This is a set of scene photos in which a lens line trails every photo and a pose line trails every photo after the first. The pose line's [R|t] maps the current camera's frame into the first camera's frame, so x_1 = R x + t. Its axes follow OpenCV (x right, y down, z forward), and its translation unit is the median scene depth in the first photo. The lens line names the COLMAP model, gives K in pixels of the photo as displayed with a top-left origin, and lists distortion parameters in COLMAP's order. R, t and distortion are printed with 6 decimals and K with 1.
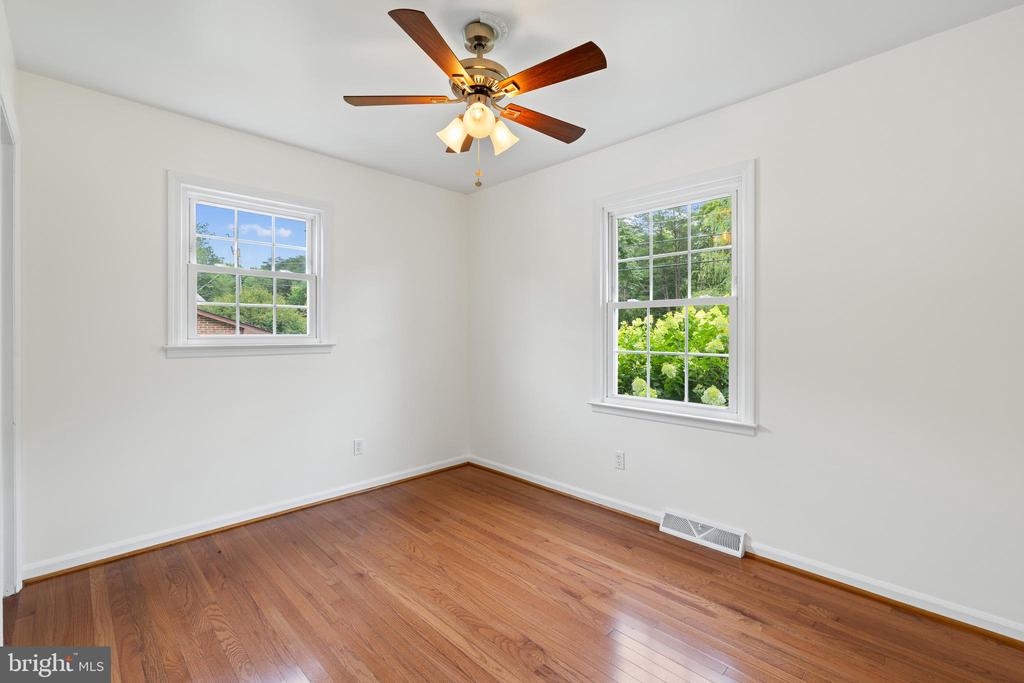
lens RADIAL K [[442.2, 0, 511.6], [0, 442.2, 337.6], [0, 0, 1]] dist [0.004239, 0.000297]
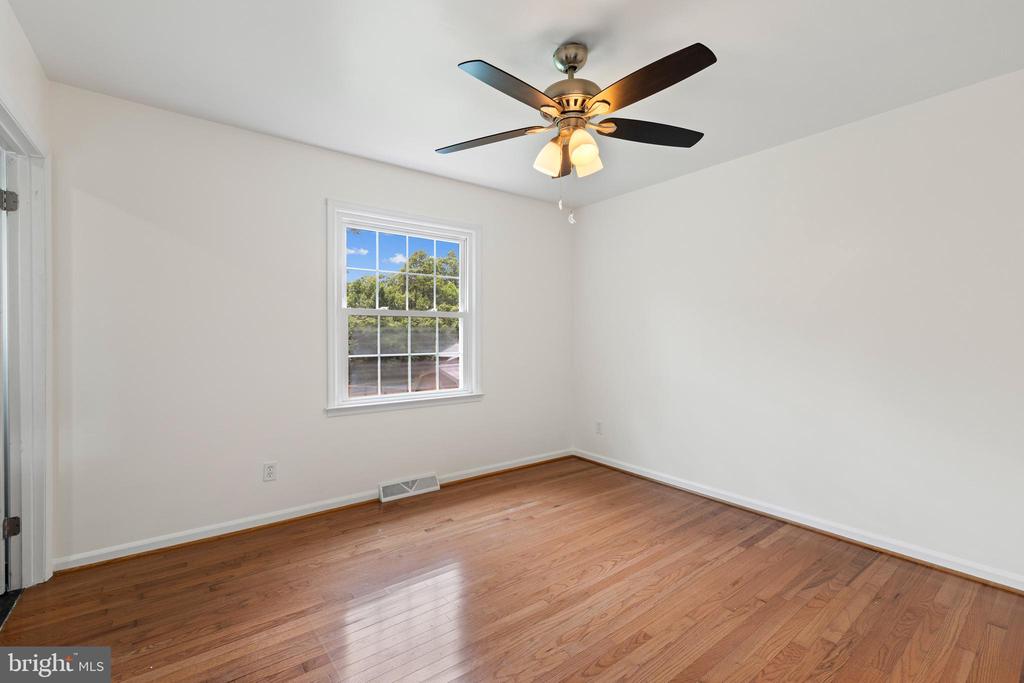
lens RADIAL K [[442.2, 0, 511.6], [0, 442.2, 337.6], [0, 0, 1]] dist [0.004239, 0.000297]
pose [[0.131097, -0.002056, 0.991367, -0.825865], [0.010194, 0.999948, 0.000726, -0.002144], [-0.991317, 0.010011, 0.131111, 0.521147]]
